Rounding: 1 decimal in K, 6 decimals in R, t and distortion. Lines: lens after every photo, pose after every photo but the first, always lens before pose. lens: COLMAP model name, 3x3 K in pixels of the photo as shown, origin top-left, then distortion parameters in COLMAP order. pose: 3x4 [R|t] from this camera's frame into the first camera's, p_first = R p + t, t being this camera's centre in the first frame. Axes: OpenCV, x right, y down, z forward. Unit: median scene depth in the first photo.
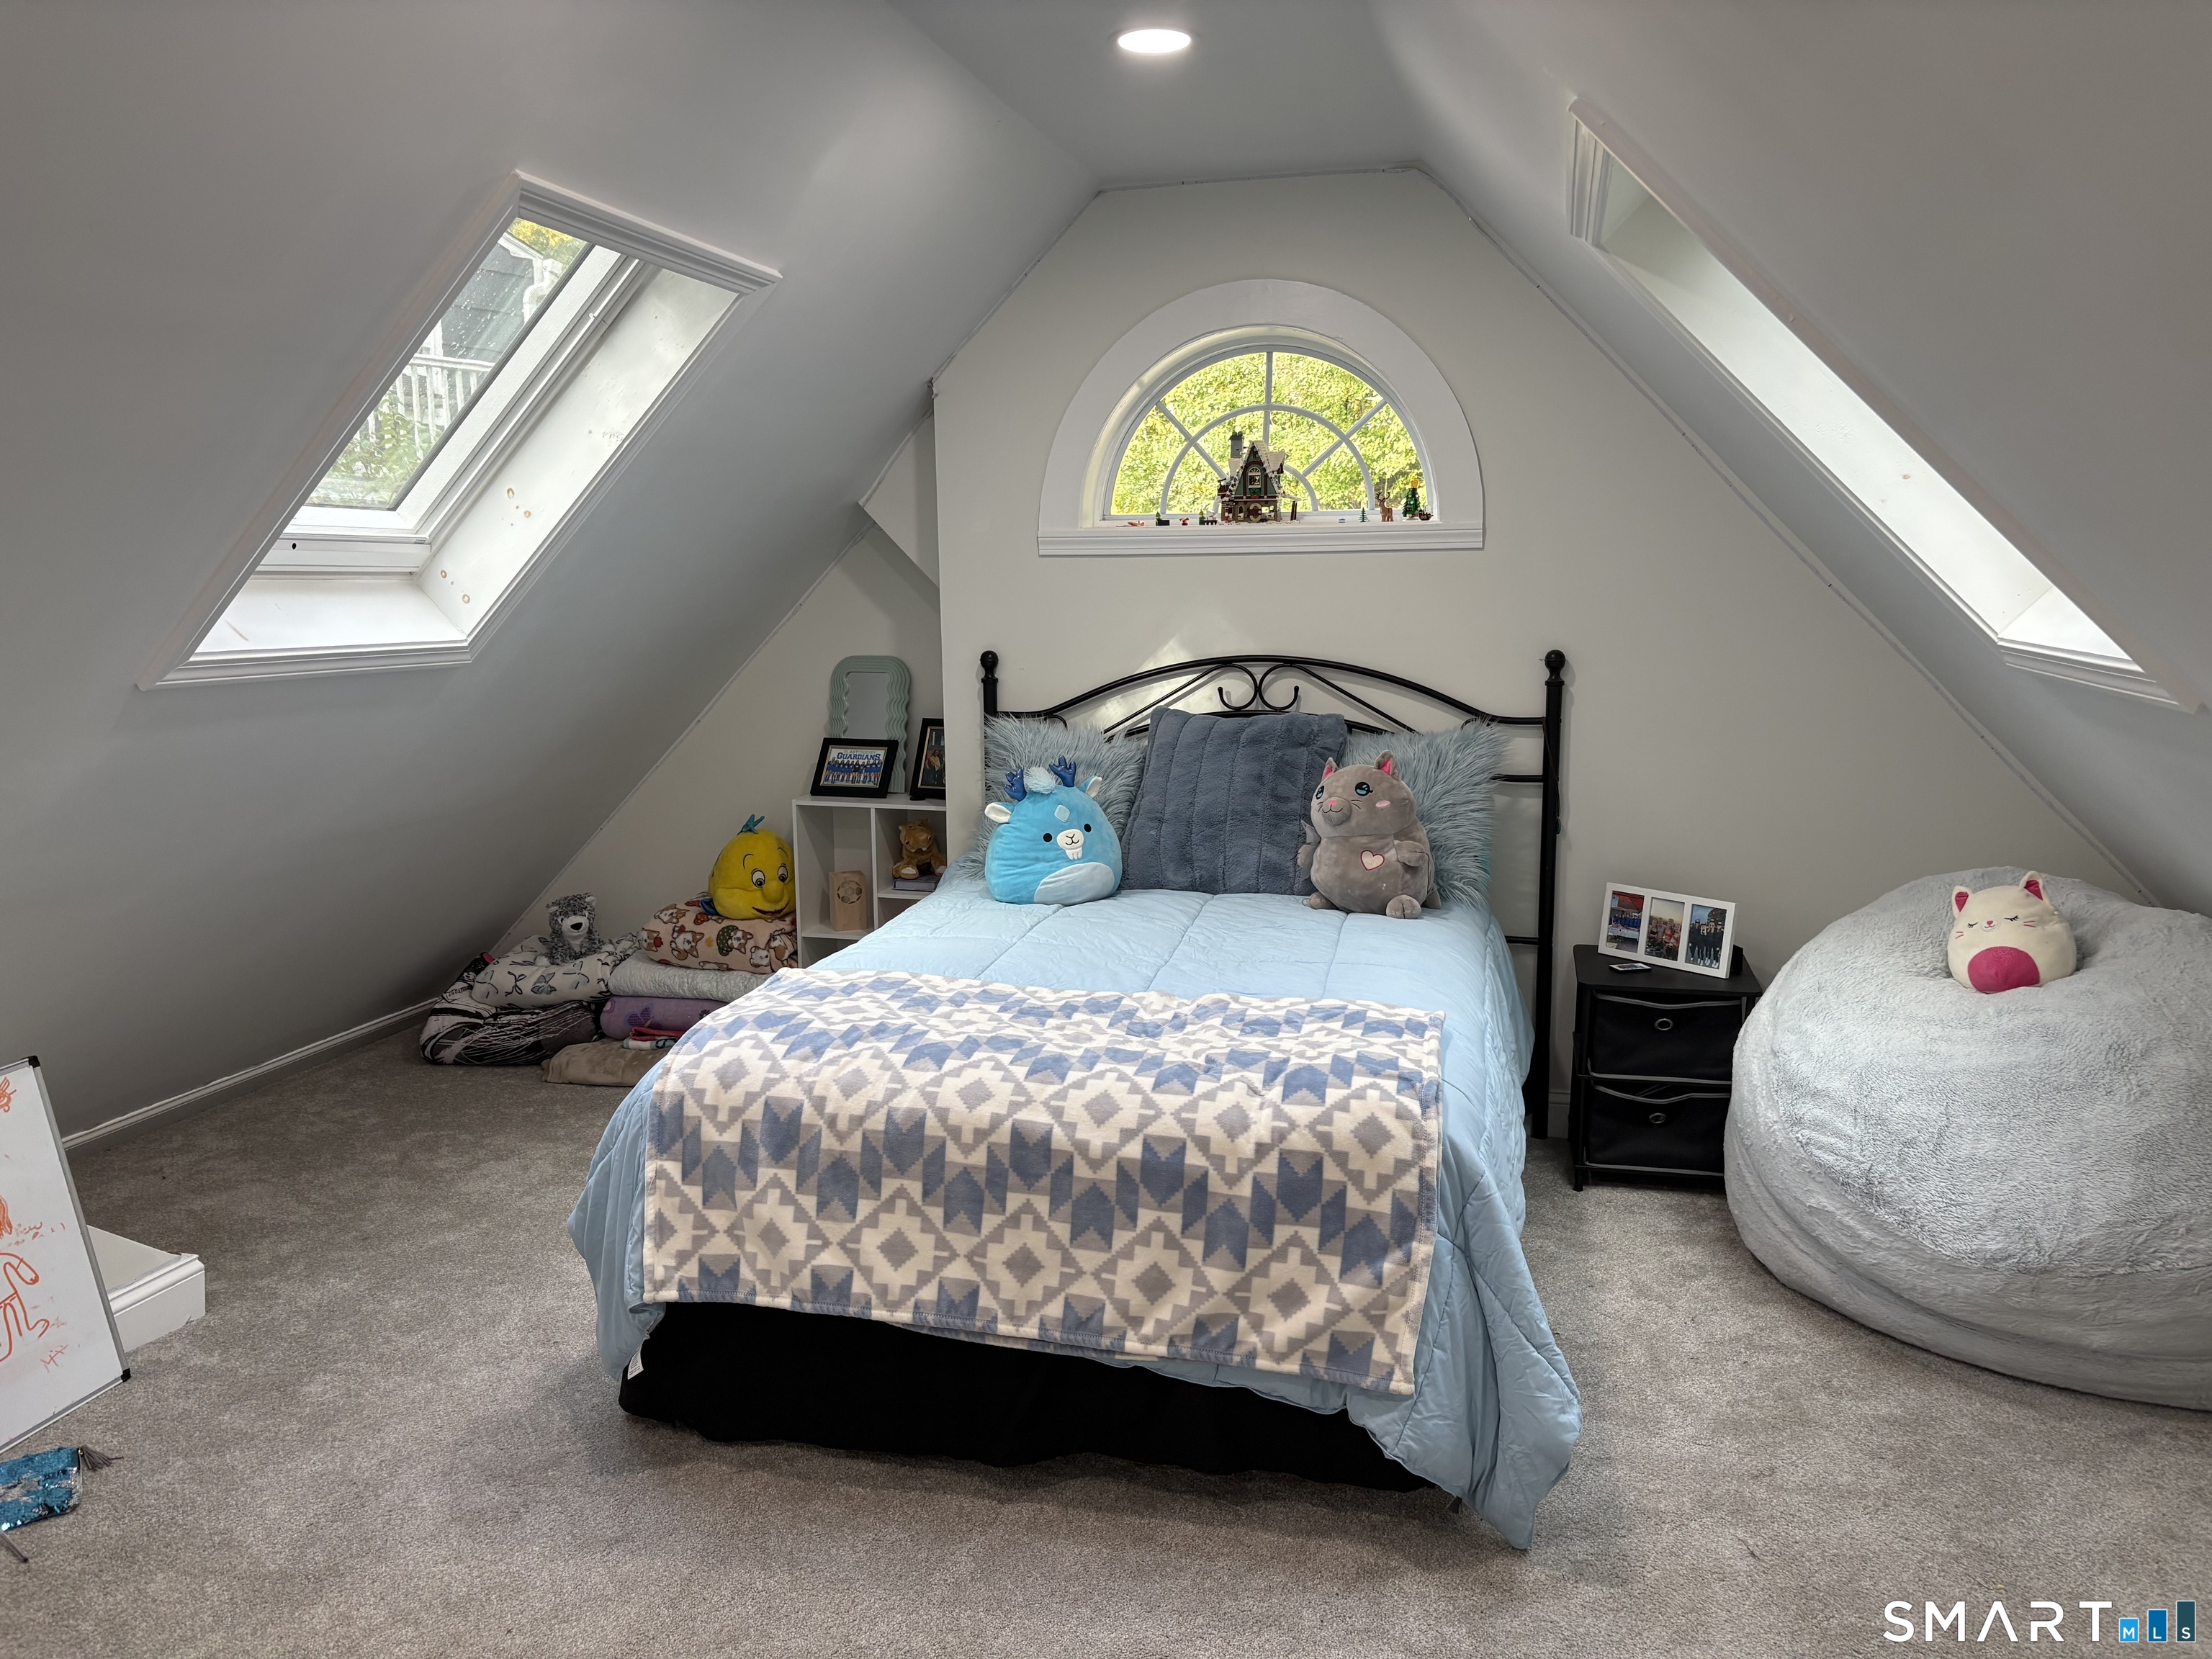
lens RADIAL K [[1681.3, 0, 1121.2], [0, 1681.3, 852.0], [0, 0, 1]] dist [0.006192, -0.009315]
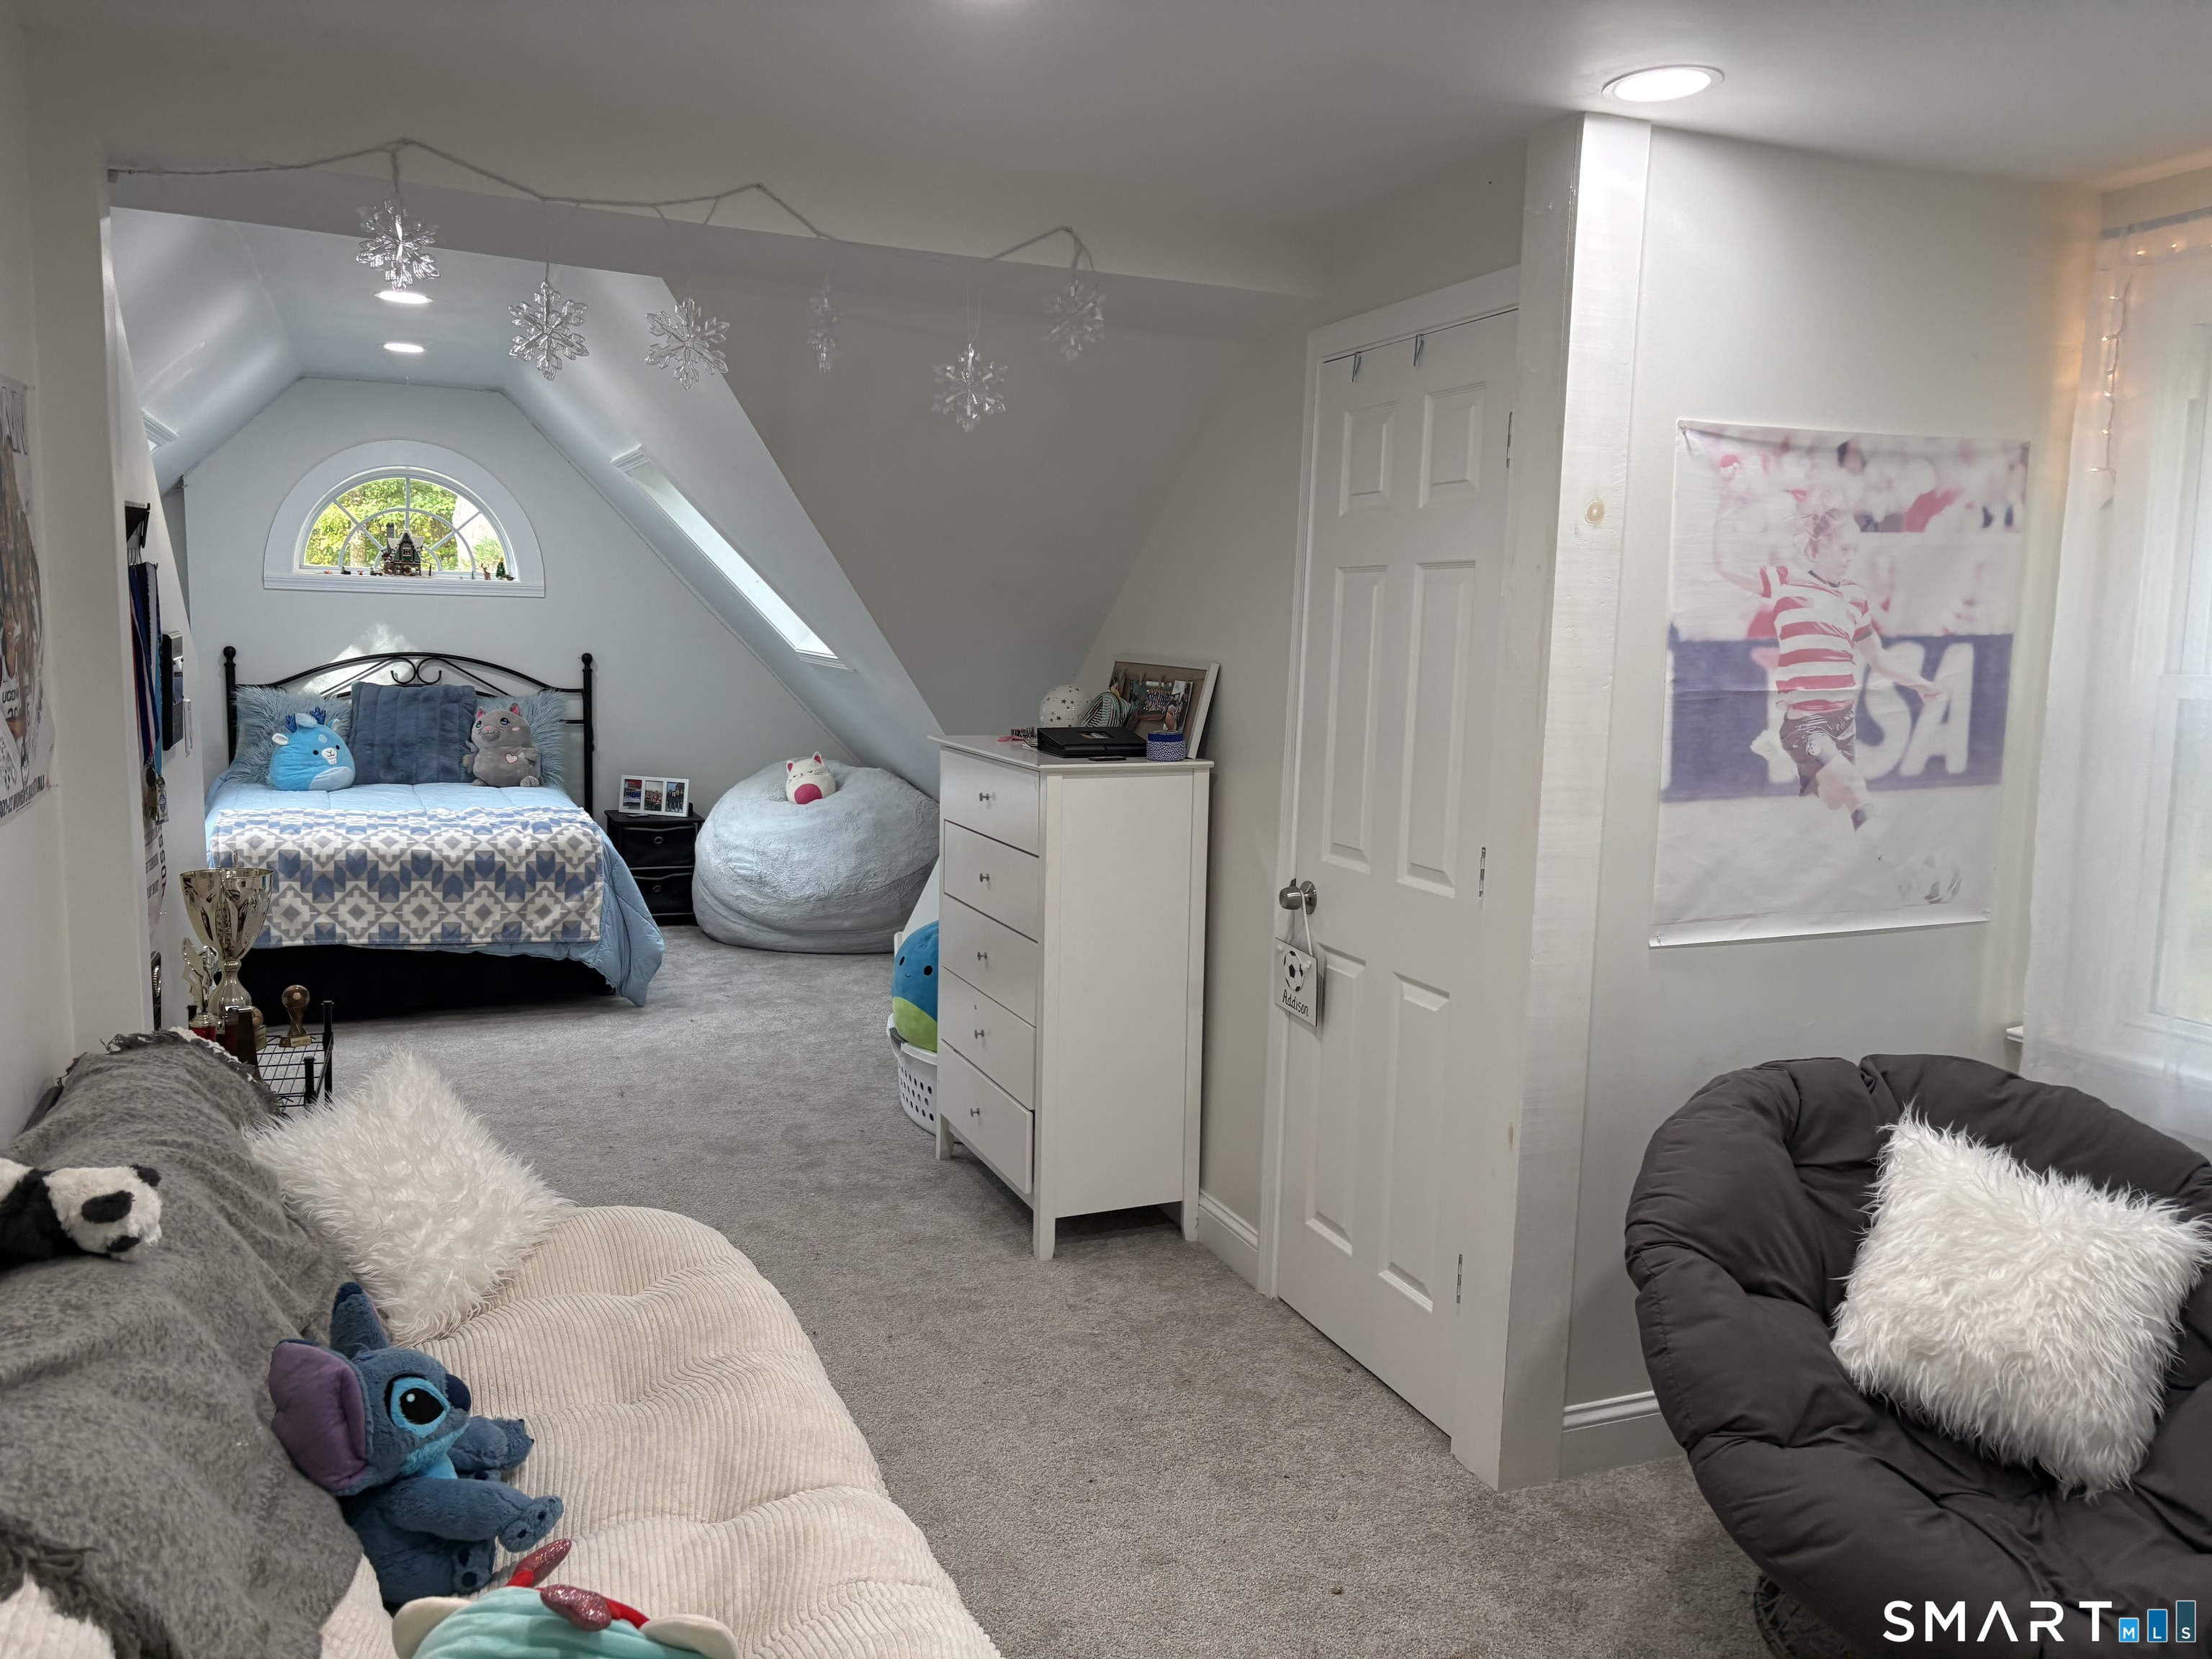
lens RADIAL K [[1681.3, 0, 1119.6], [0, 1681.3, 830.7], [0, 0, 1]] dist [0.006192, -0.009315]
pose [[0.796001, -0.043127, 0.603756, -0.614150], [0.058180, 0.998292, -0.005397, 0.183611], [-0.602492, 0.039423, 0.797151, -1.267053]]
